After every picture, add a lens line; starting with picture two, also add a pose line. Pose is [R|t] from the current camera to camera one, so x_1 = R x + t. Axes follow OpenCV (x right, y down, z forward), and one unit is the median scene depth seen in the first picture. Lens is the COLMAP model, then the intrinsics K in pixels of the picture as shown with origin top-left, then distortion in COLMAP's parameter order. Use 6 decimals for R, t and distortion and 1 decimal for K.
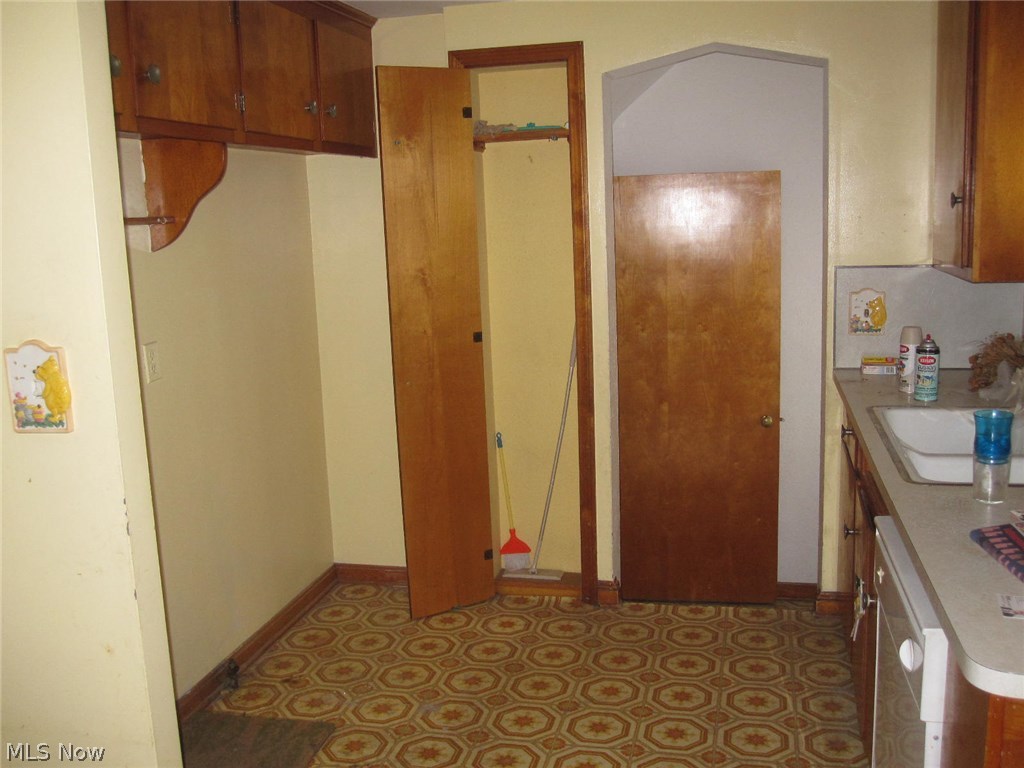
lens RADIAL K [[995.9, 0, 512.0], [0, 995.9, 384.0], [0, 0, 1]] dist [-0.078443, 0.025071]
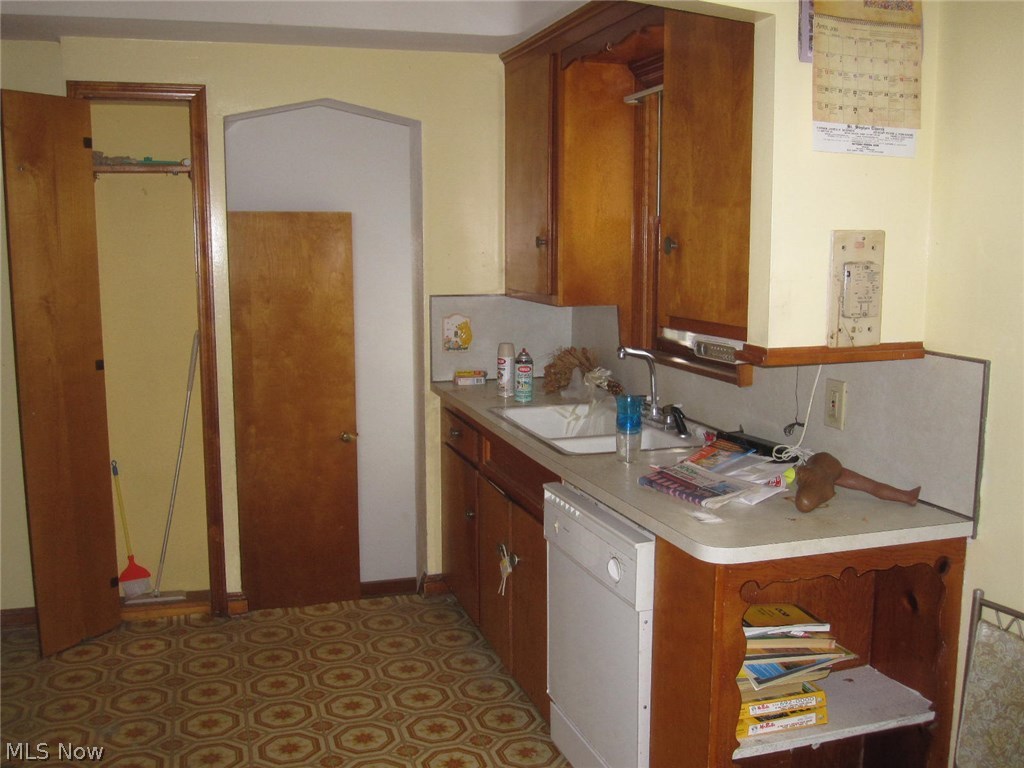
lens RADIAL K [[993.2, 0, 508.5], [0, 993.2, 377.7], [0, 0, 1]] dist [-0.083885, 0.014471]
pose [[0.860573, -0.033046, 0.508253, -0.188795], [0.055159, 0.998071, -0.028502, 0.017245], [-0.506331, 0.052563, 0.860736, -0.061072]]
